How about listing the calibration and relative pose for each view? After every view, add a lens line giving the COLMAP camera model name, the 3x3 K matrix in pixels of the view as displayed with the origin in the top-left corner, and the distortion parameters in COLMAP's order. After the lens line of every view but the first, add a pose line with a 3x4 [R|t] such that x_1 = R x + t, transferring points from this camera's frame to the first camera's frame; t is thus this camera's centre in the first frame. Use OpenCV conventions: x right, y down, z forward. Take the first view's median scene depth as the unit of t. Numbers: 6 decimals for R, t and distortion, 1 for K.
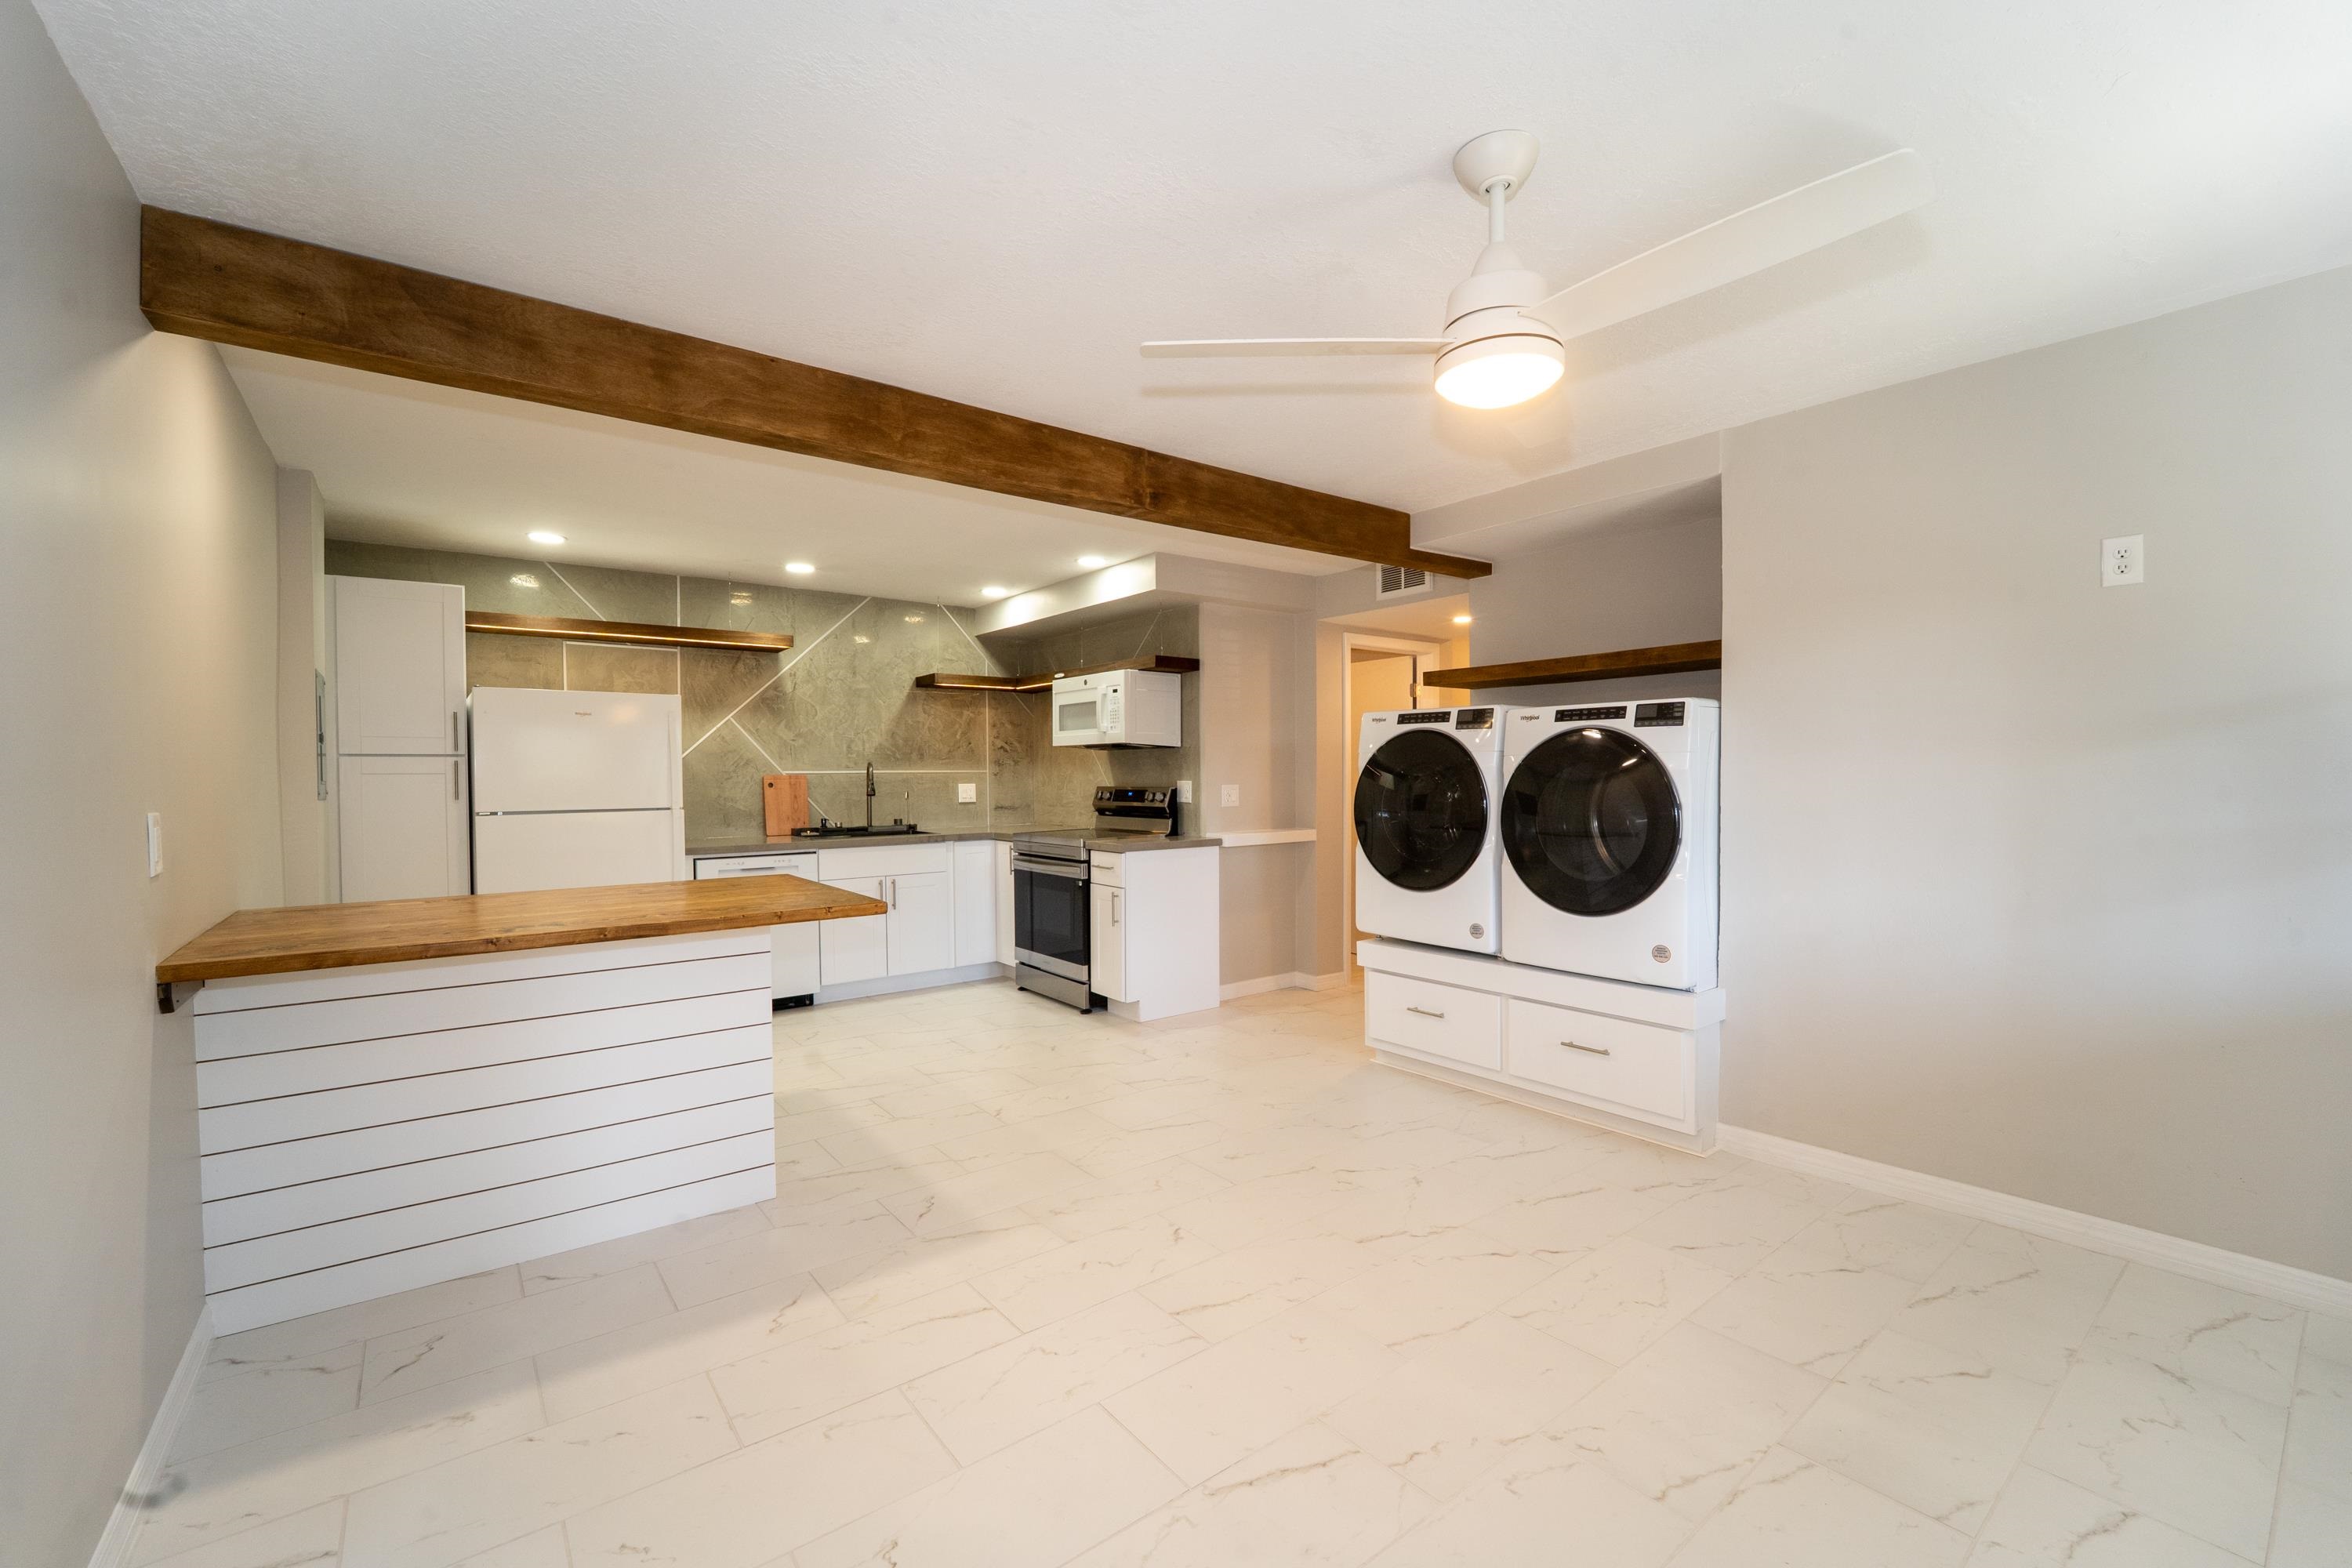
lens RADIAL K [[988.6, 0, 1128.4], [0, 988.6, 793.1], [0, 0, 1]] dist [-0.019794, -0.000337]
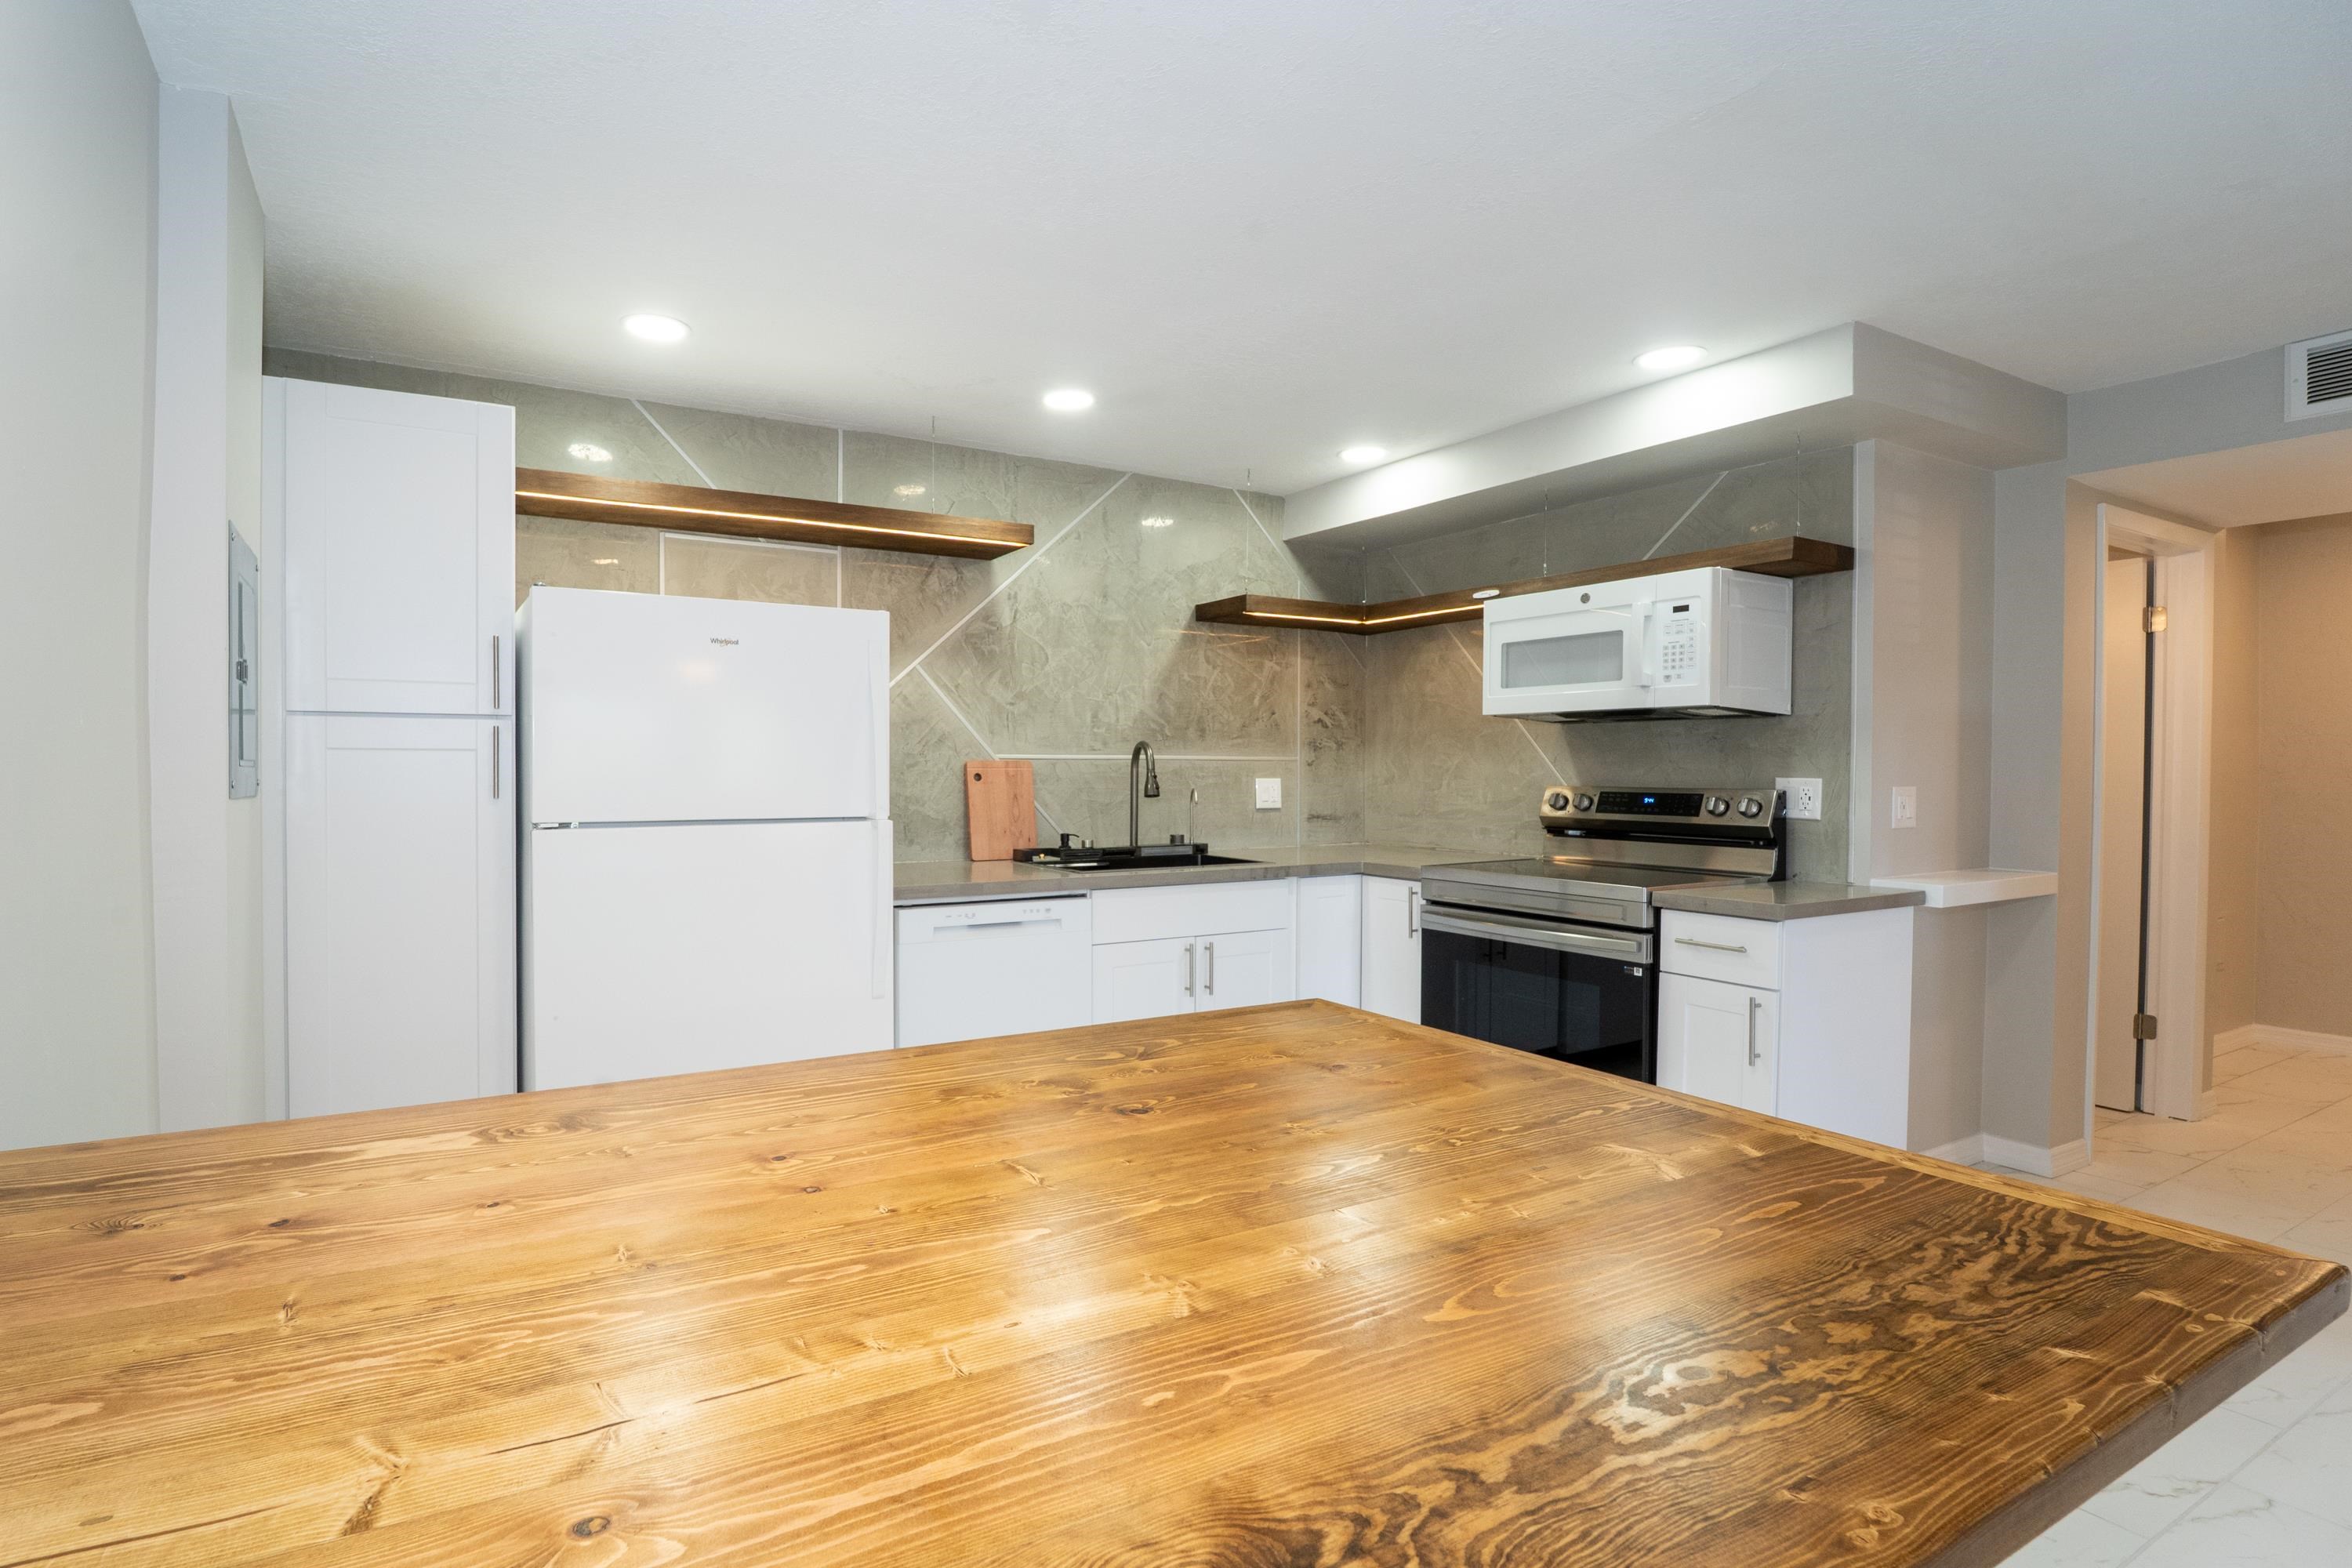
lens RADIAL K [[1254.4, 0, 1176.0], [0, 1254.4, 784.0], [0, 0, 1]] dist [-0.001364, -0.000203]
pose [[0.997263, 0.011852, -0.072975, -0.186800], [-0.012228, 0.999914, -0.004713, -0.001721], [0.072913, 0.005592, 0.997323, 0.240922]]
